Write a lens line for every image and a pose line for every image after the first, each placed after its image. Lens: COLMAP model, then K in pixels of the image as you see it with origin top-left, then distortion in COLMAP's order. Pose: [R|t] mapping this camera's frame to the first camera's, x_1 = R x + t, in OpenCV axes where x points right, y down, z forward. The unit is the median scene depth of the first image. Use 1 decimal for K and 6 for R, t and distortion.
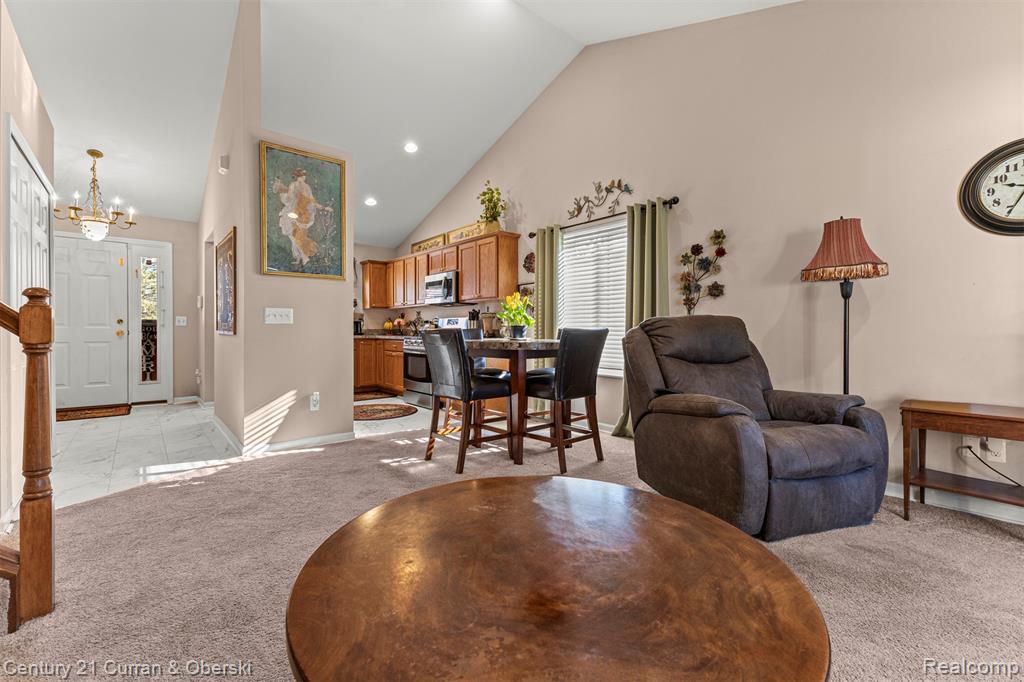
lens RADIAL K [[436.9, 0, 513.8], [0, 436.9, 336.1], [0, 0, 1]] dist [0.000724, 0.000045]
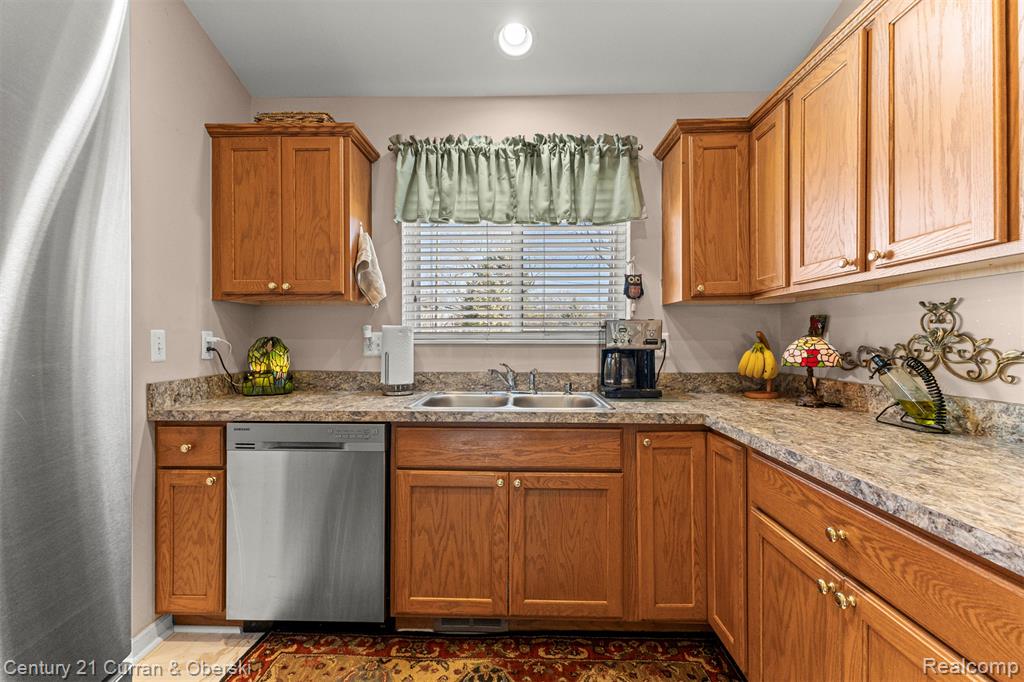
lens RADIAL K [[436.9, 0, 513.8], [0, 436.9, 336.1], [0, 0, 1]] dist [0.000724, 0.000045]
pose [[0.746849, -0.007998, -0.664945, -0.471260], [-0.005892, 0.999809, -0.018644, -0.074189], [0.664967, 0.017842, 0.746659, 1.496339]]
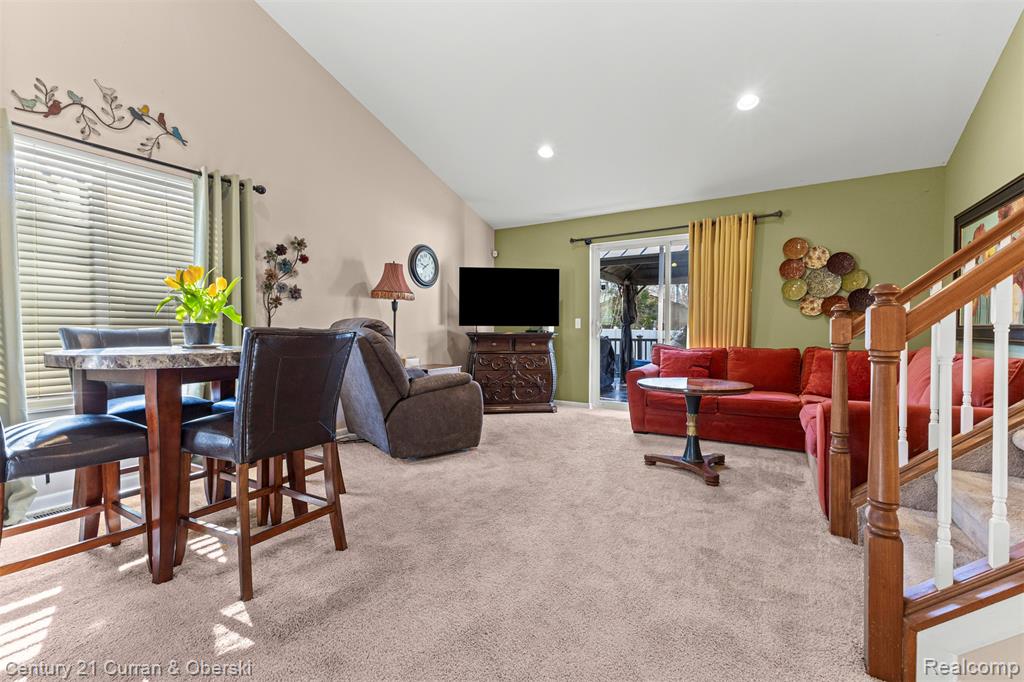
lens RADIAL K [[436.9, 0, 513.8], [0, 436.9, 336.1], [0, 0, 1]] dist [0.000724, 0.000045]
pose [[-0.320464, -0.019034, 0.947069, -0.684911], [0.008229, 0.999704, 0.022876, -0.018058], [-0.947225, 0.015124, -0.320213, 0.797425]]
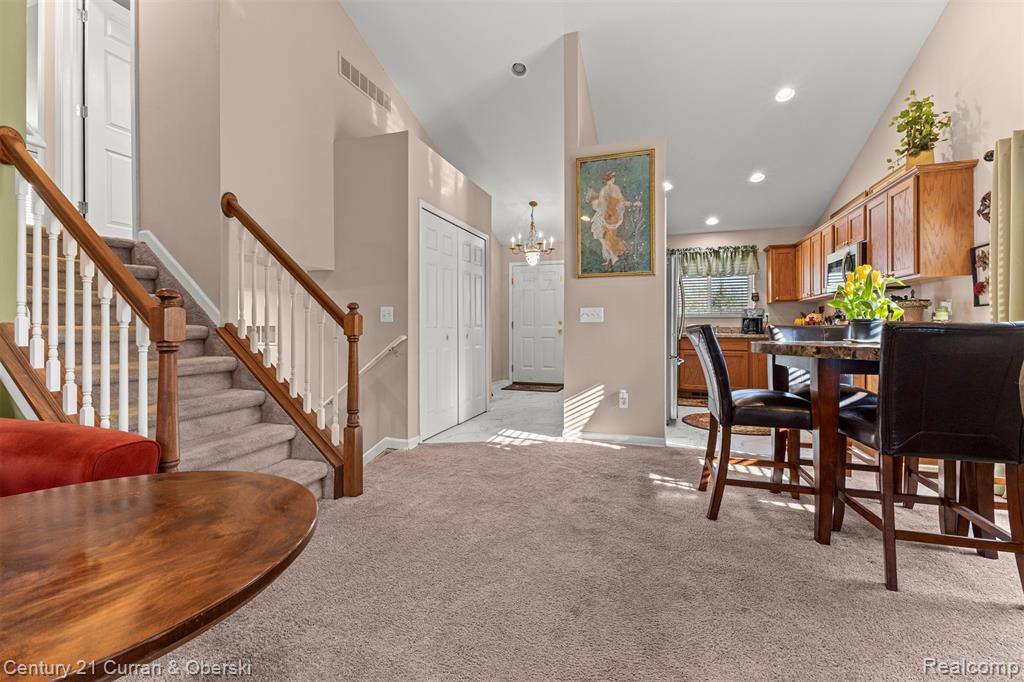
lens RADIAL K [[440.6, 0, 508.3], [0, 440.6, 330.9], [0, 0, 1]] dist [0.000355, -0.000409]
pose [[0.513928, 0.001368, -0.857832, 0.284362], [-0.009396, 0.999948, -0.004035, -0.000253], [0.857782, 0.010134, 0.513914, 0.260076]]
